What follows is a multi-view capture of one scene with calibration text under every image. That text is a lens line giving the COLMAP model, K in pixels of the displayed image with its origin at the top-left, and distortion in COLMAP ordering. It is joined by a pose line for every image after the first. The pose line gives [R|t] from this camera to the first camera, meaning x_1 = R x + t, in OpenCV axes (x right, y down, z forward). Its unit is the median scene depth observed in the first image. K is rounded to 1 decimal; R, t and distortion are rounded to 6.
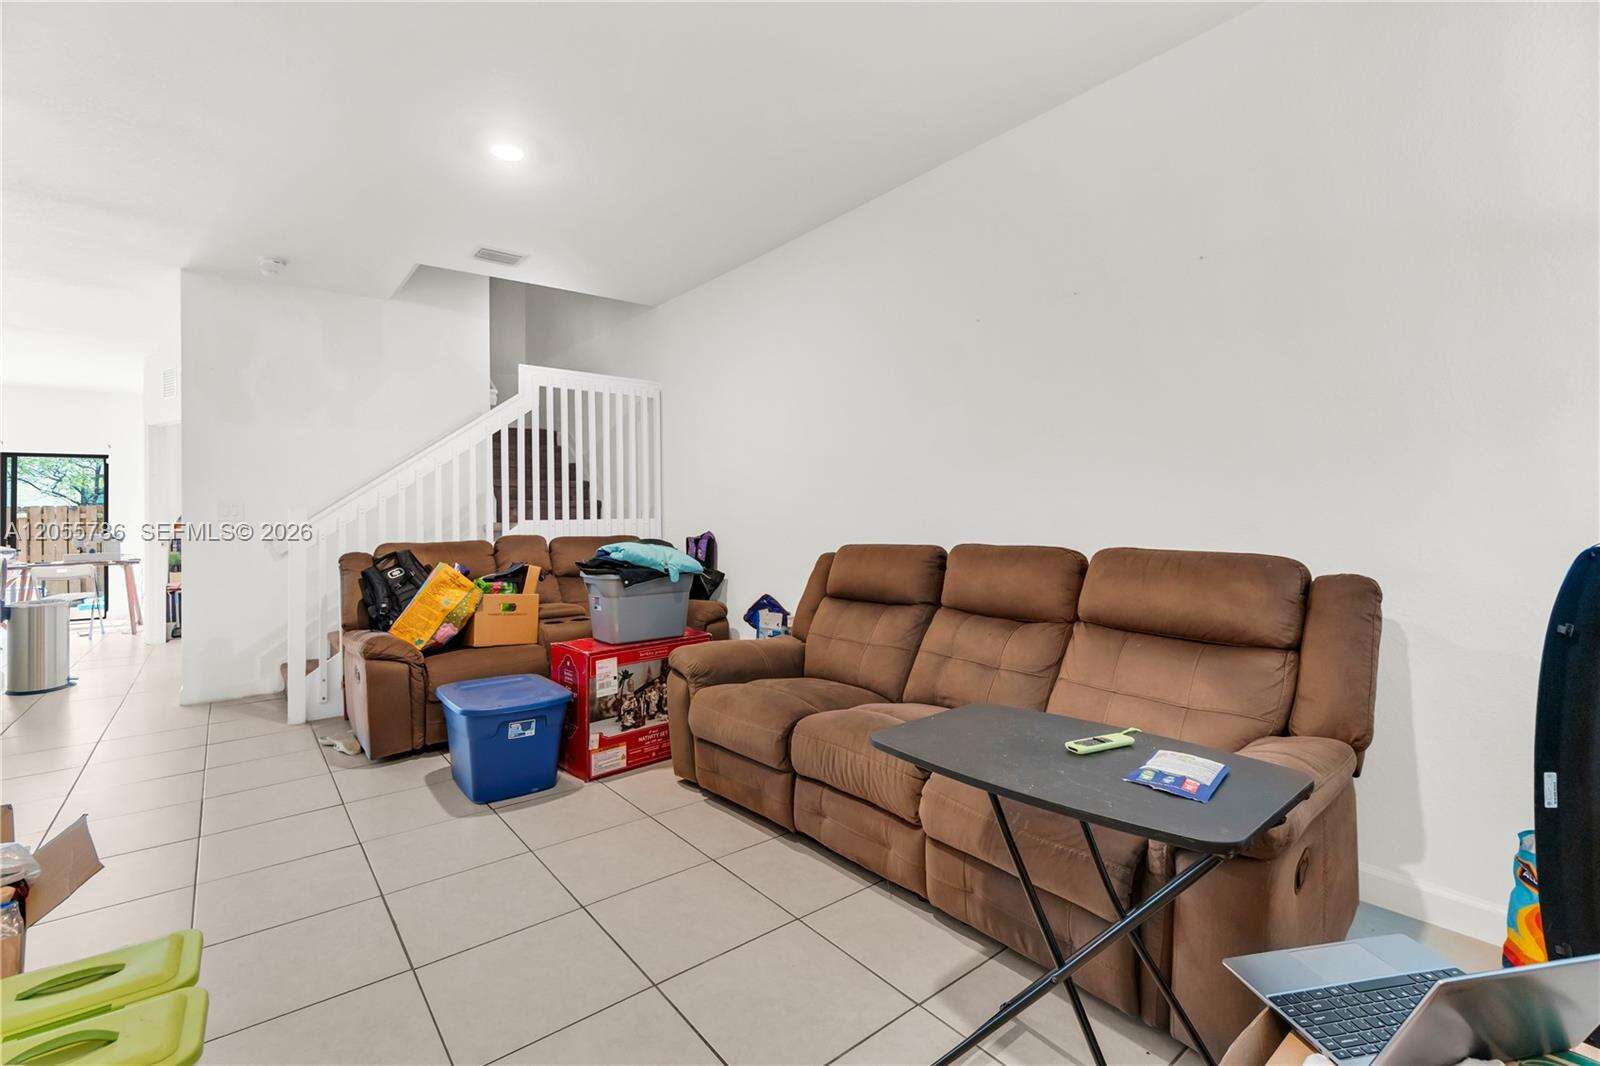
lens RADIAL K [[709.4, 0, 773.8], [0, 709.4, 504.7], [0, 0, 1]] dist [-0.003682, 0.001914]
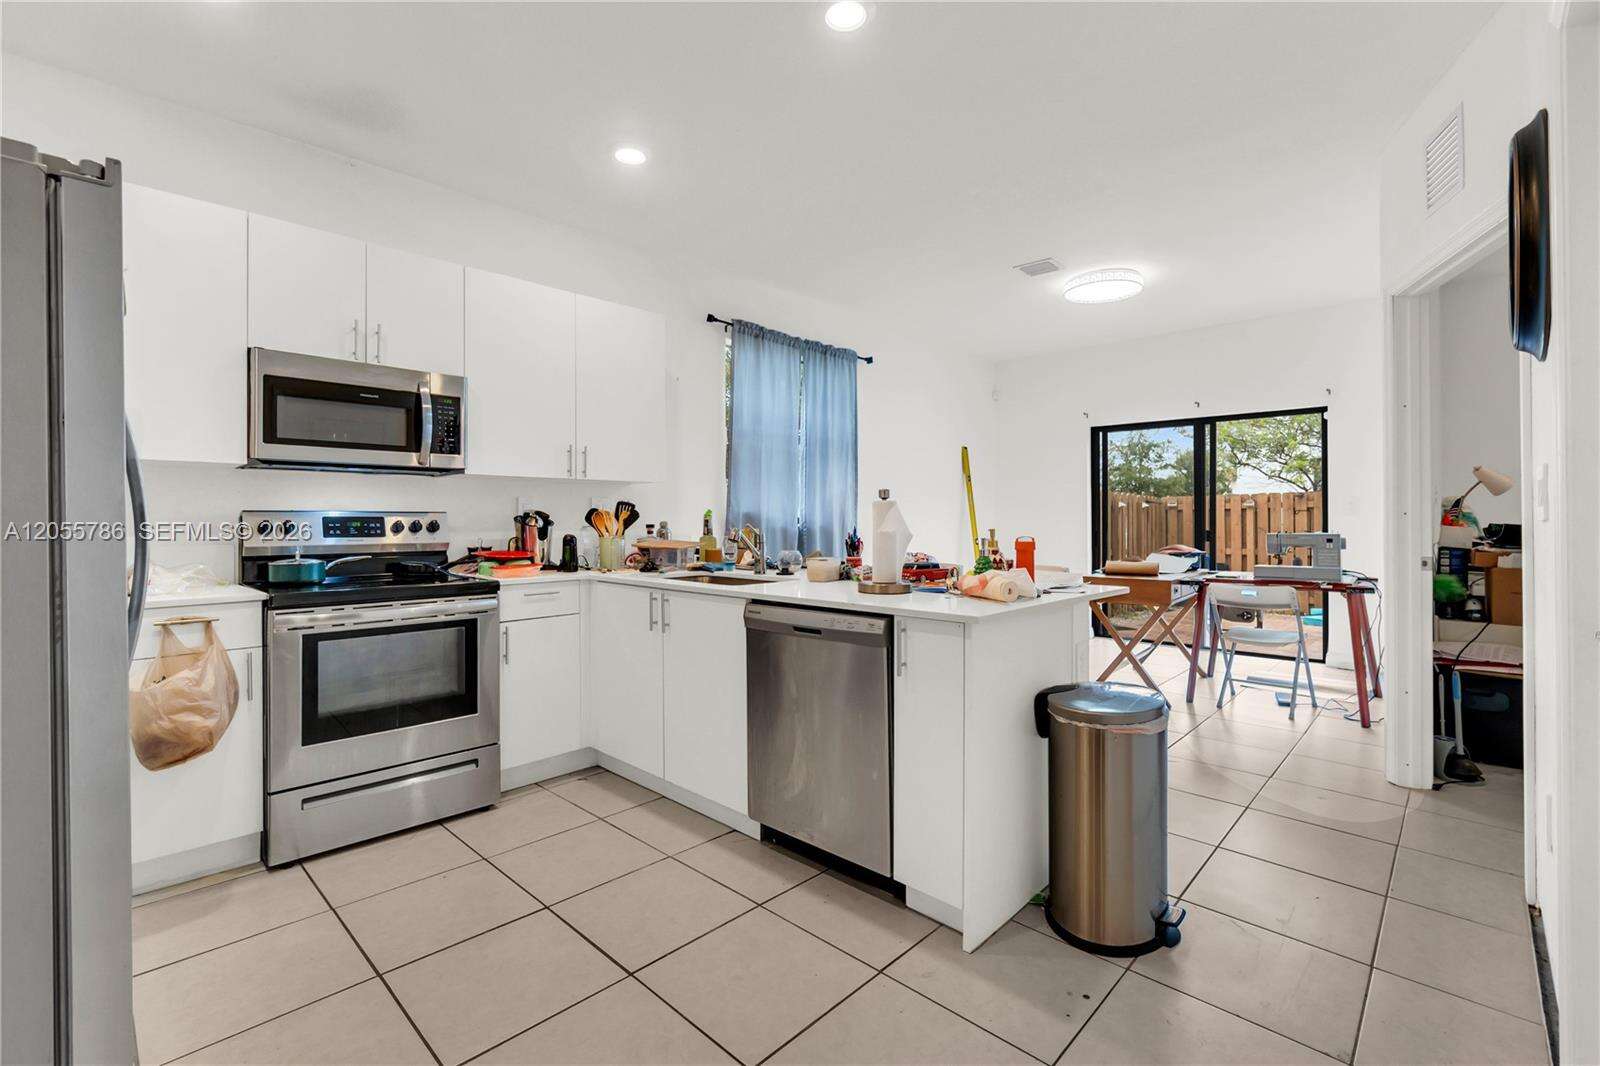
lens RADIAL K [[709.4, 0, 787.4], [0, 709.4, 516.2], [0, 0, 1]] dist [-0.003682, 0.001914]
pose [[0.142897, 0.010858, -0.989678, -0.921431], [0.017229, 0.999761, 0.013457, 0.027851], [0.989588, -0.018974, 0.142676, 1.038574]]
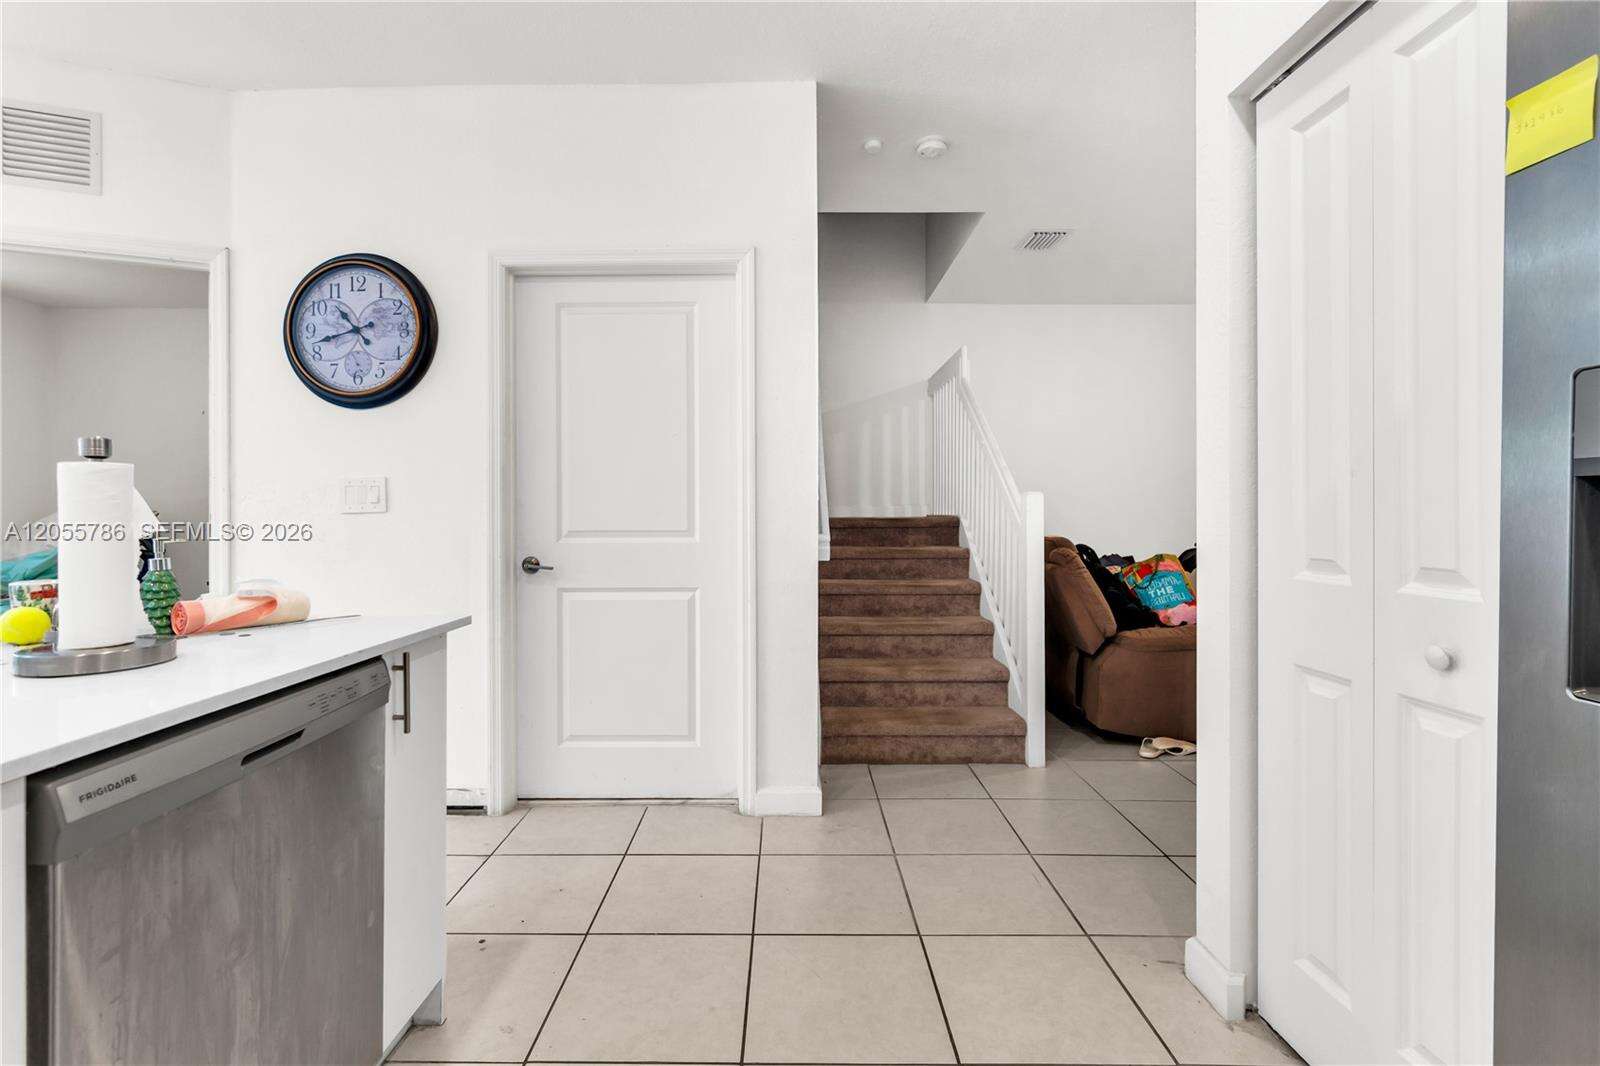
lens RADIAL K [[709.4, 0, 779.3], [0, 709.4, 515.4], [0, 0, 1]] dist [-0.003682, 0.001914]
pose [[0.618578, 0.013610, 0.785605, -1.650810], [-0.019801, 0.999802, -0.001730, 0.040894], [-0.785474, -0.014486, 0.618726, 0.803431]]
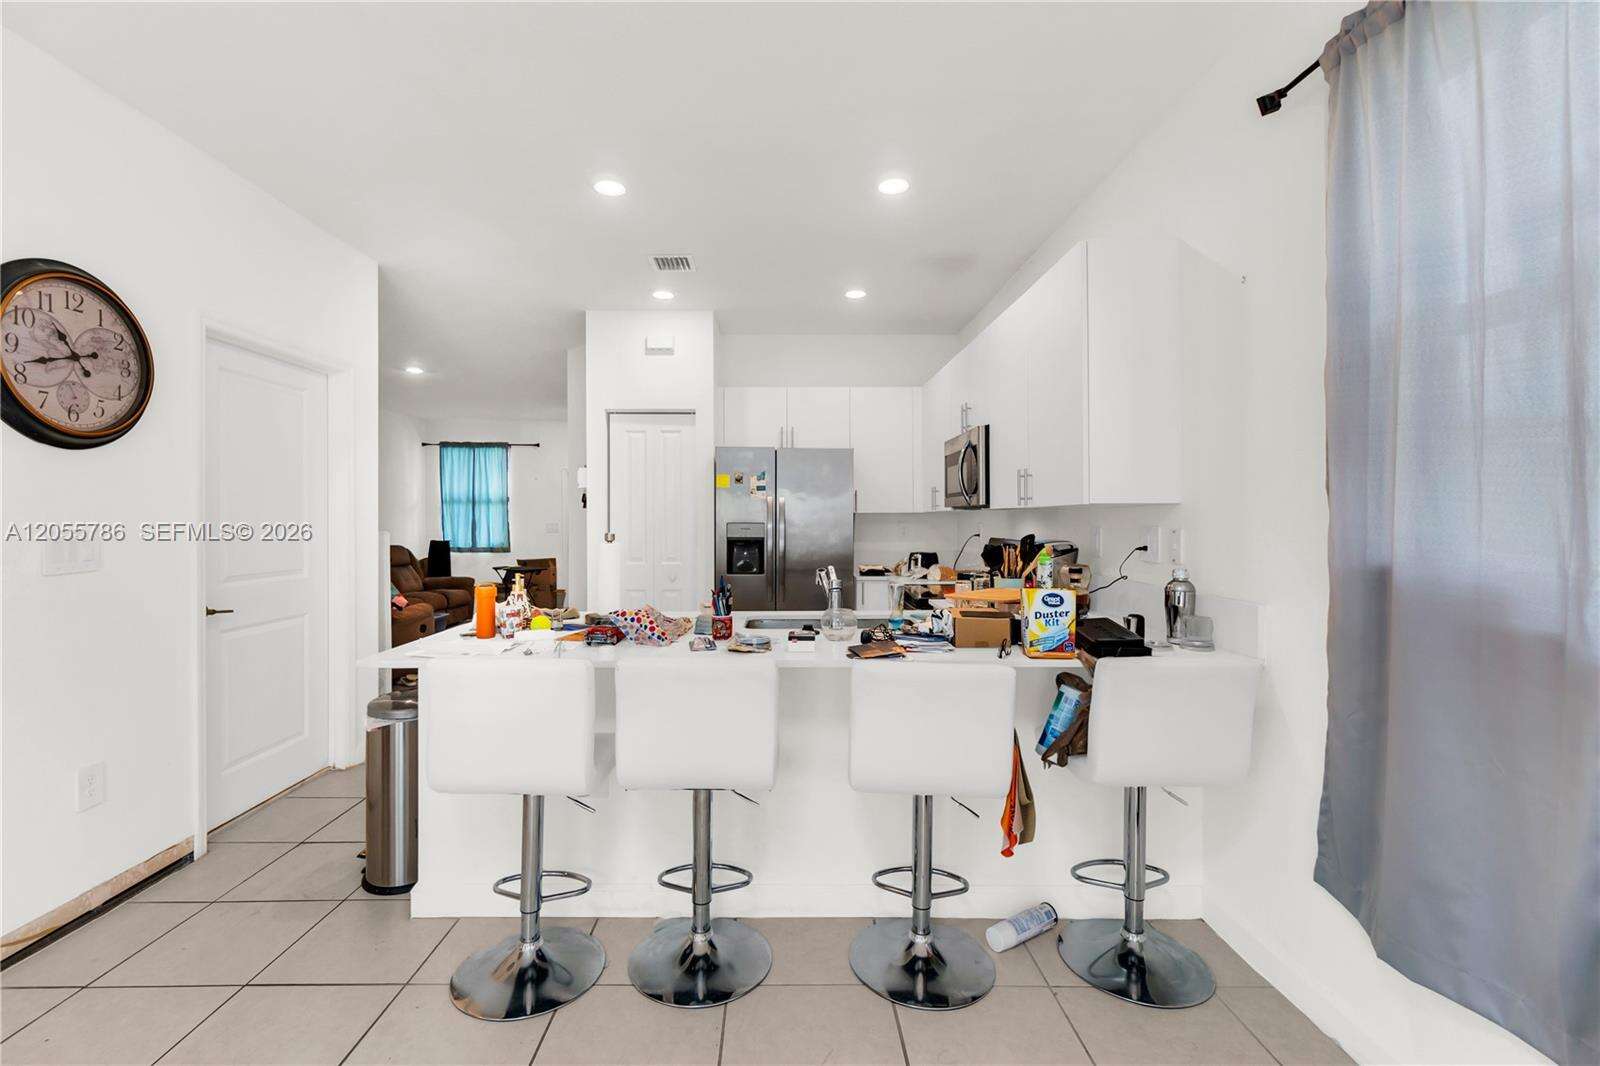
lens RADIAL K [[709.4, 0, 799.0], [0, 709.4, 517.3], [0, 0, 1]] dist [-0.003682, 0.001914]
pose [[-0.809598, 0.019966, 0.586645, -2.234157], [0.006601, 0.999668, -0.024914, 0.015799], [-0.586948, -0.016298, -0.809461, 1.750213]]
